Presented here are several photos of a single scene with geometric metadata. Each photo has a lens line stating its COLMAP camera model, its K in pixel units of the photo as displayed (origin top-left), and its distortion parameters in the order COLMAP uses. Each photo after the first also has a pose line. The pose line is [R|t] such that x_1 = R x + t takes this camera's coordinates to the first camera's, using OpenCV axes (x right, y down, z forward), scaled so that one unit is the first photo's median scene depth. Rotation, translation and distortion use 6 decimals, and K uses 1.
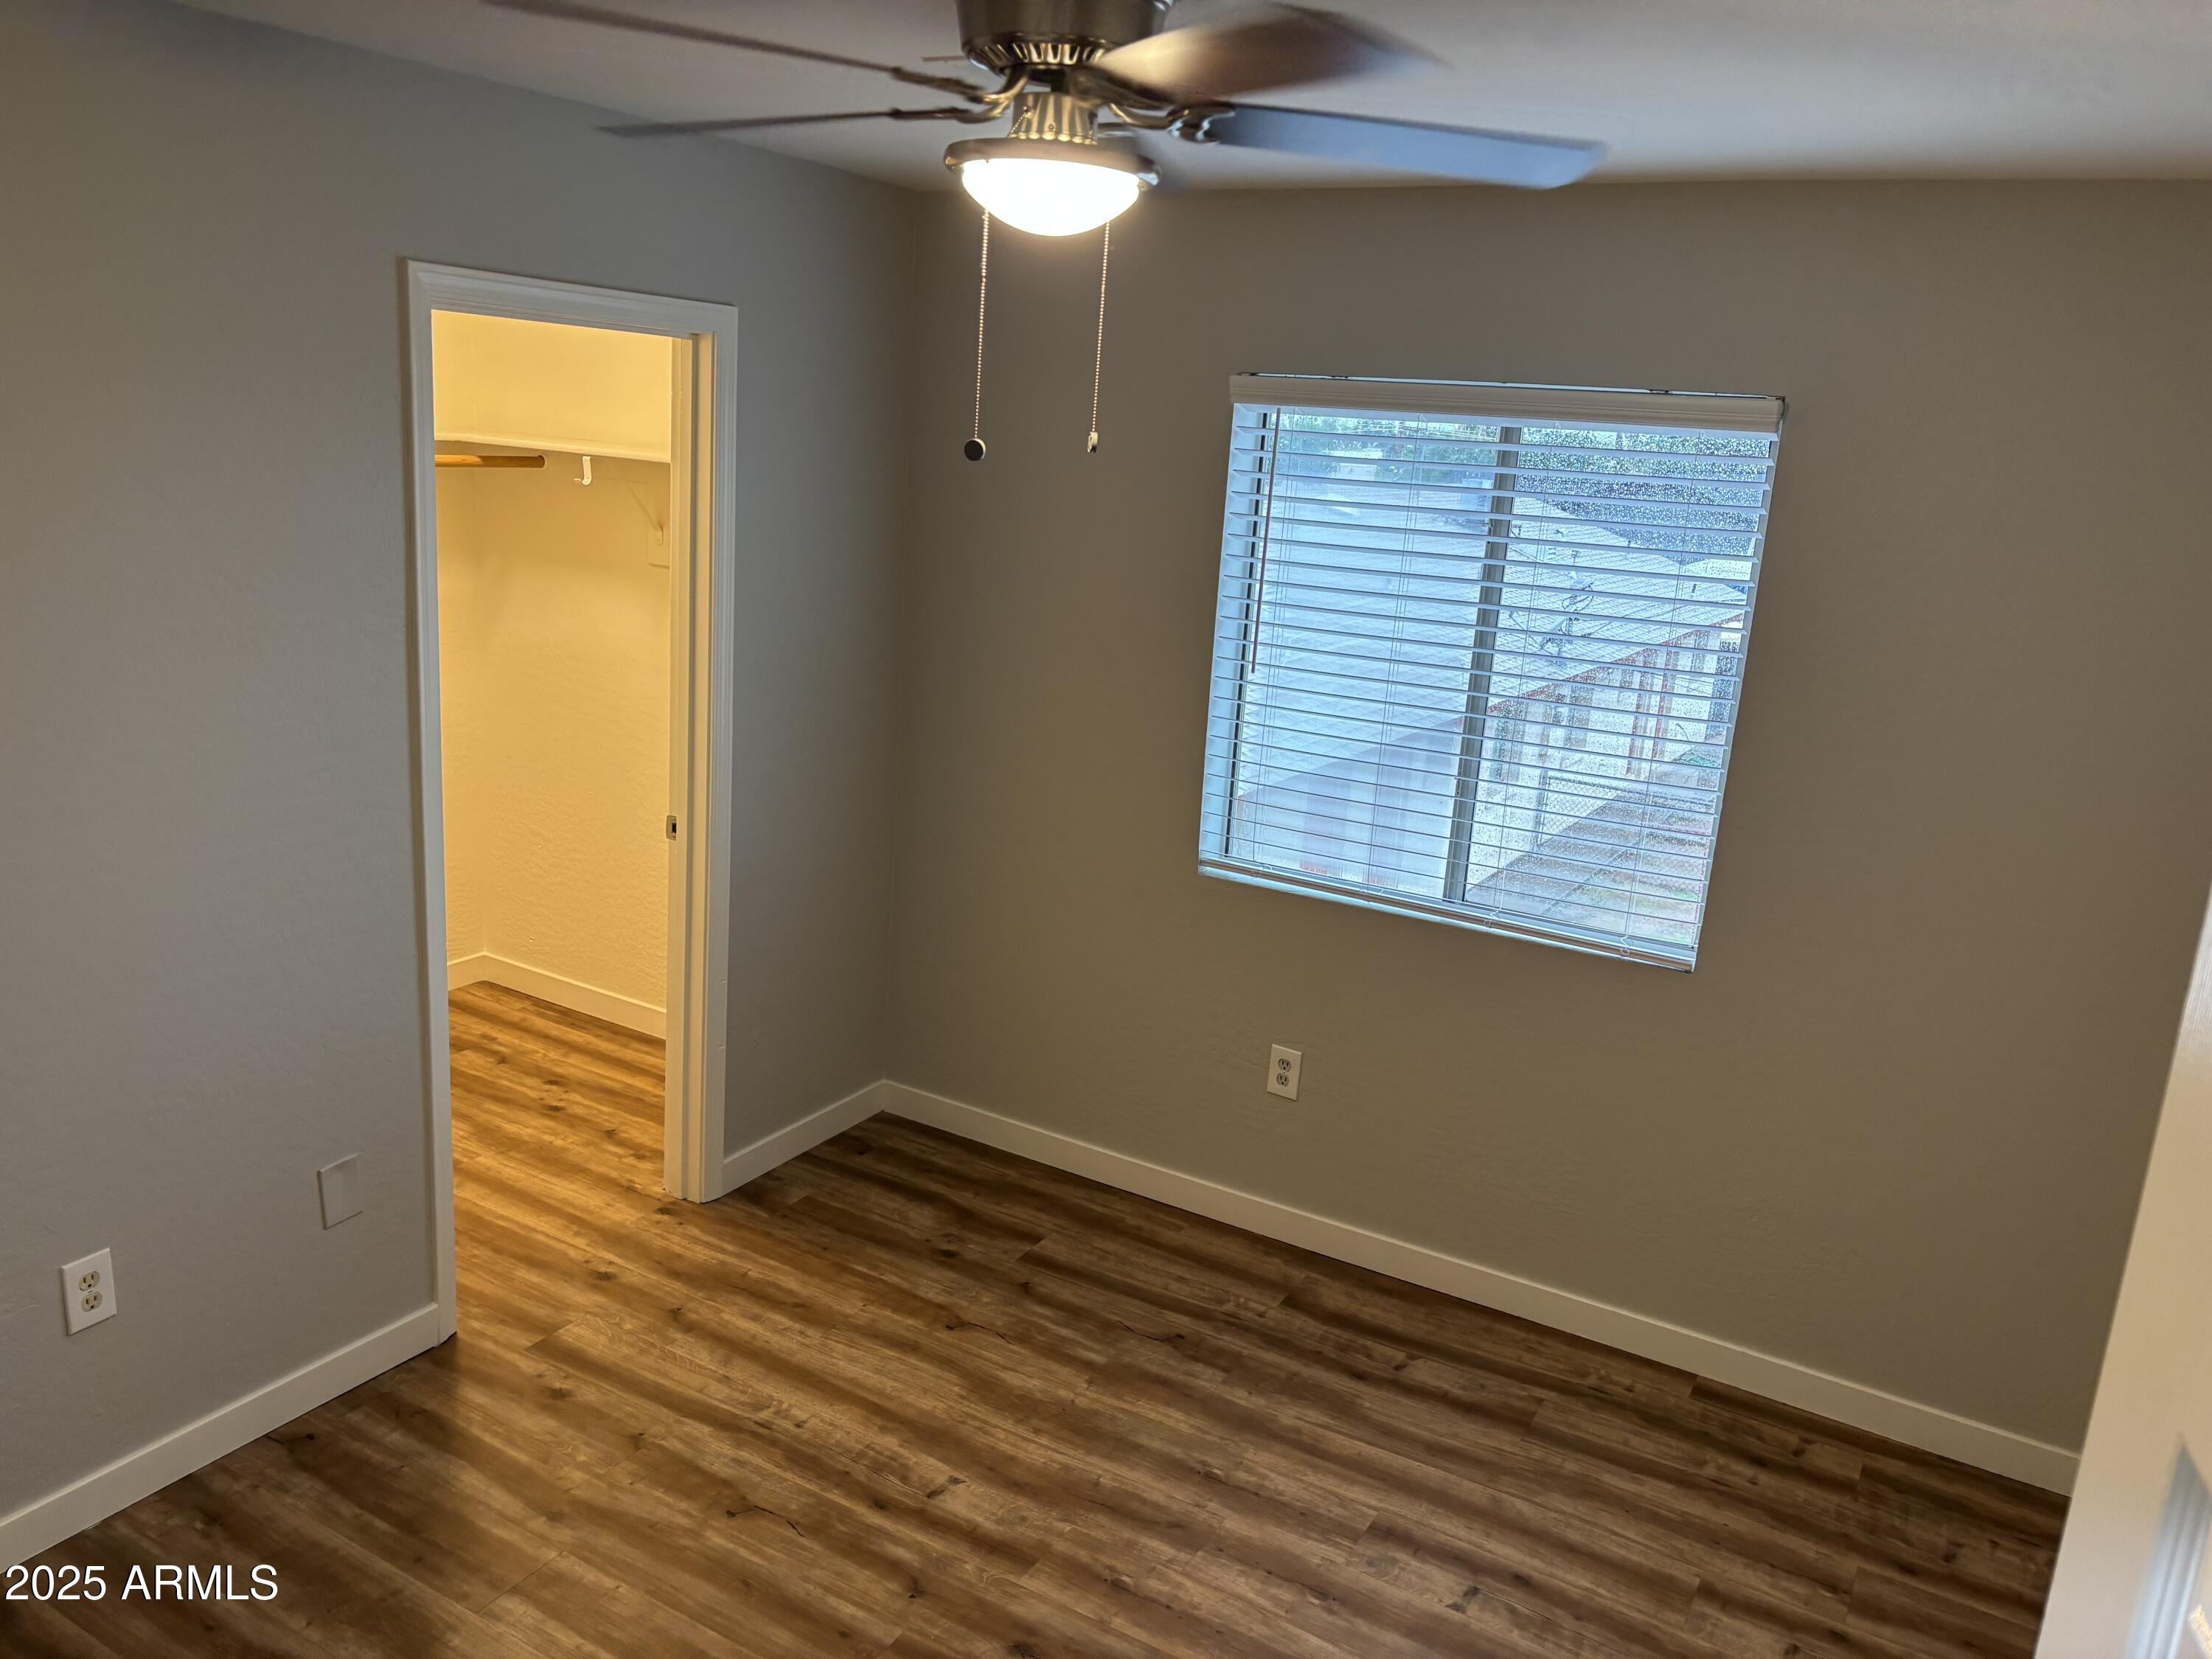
lens RADIAL K [[1691.3, 0, 1106.0], [0, 1691.3, 829.5], [0, 0, 1]] dist [0.075081, 0.001851]
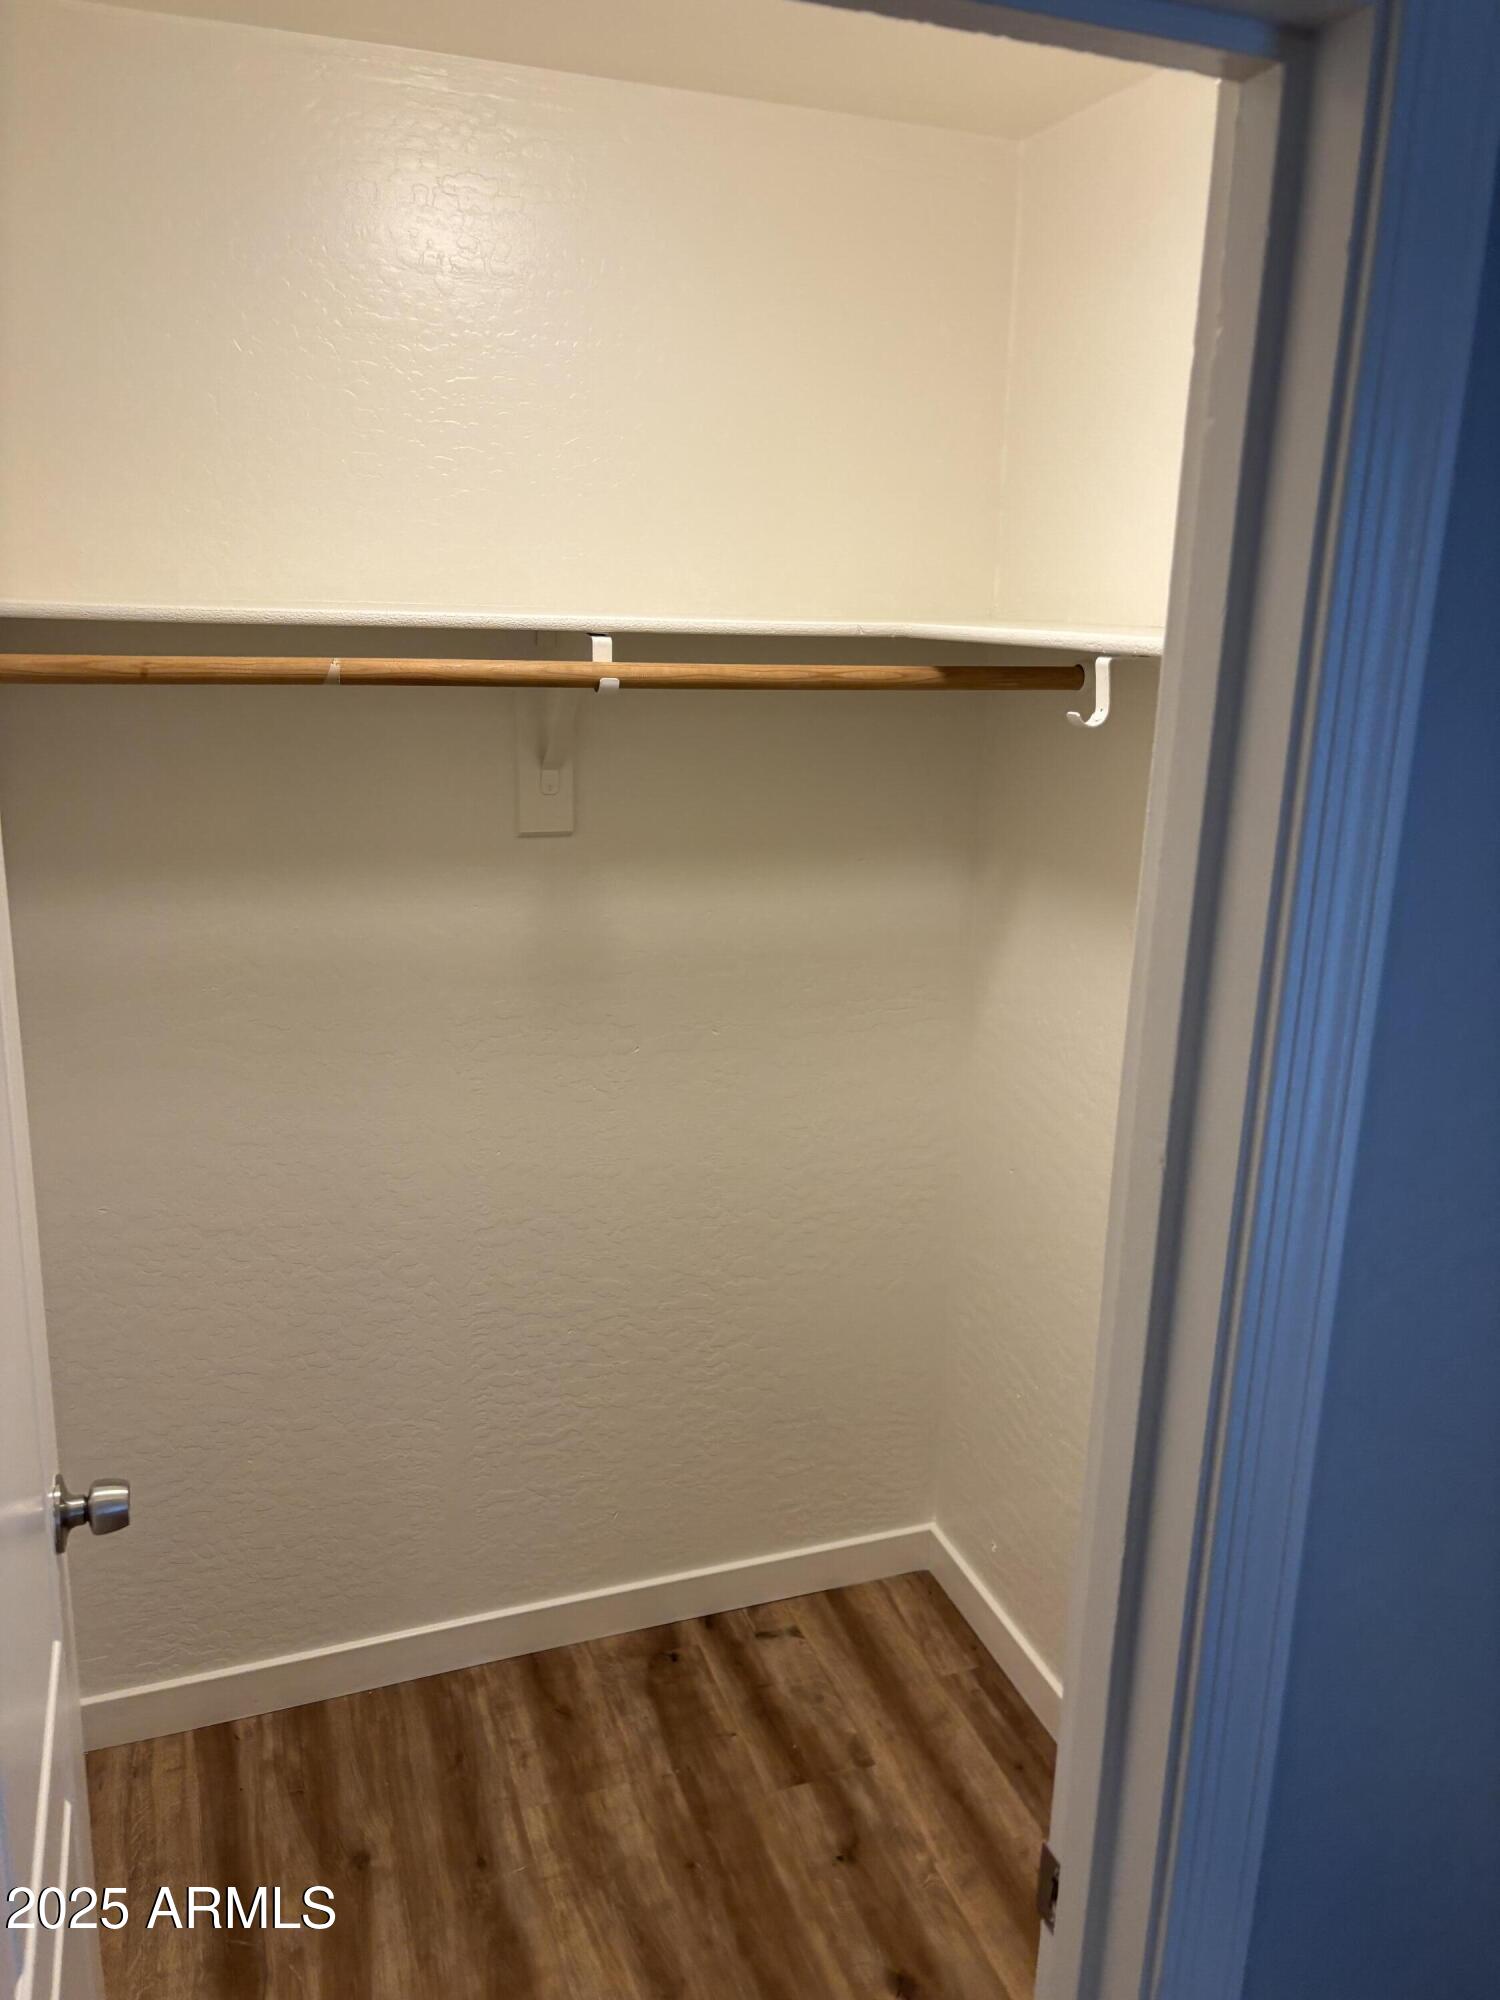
lens RADIAL K [[1529.2, 0, 750.0], [0, 1529.2, 1000.0], [0, 0, 1]] dist [0.075081, 0.001851]
pose [[0.765445, 0.126525, -0.630940, -0.120547], [-0.134840, 0.990249, 0.034994, -0.132696], [0.629216, 0.058290, 0.775042, 0.636198]]
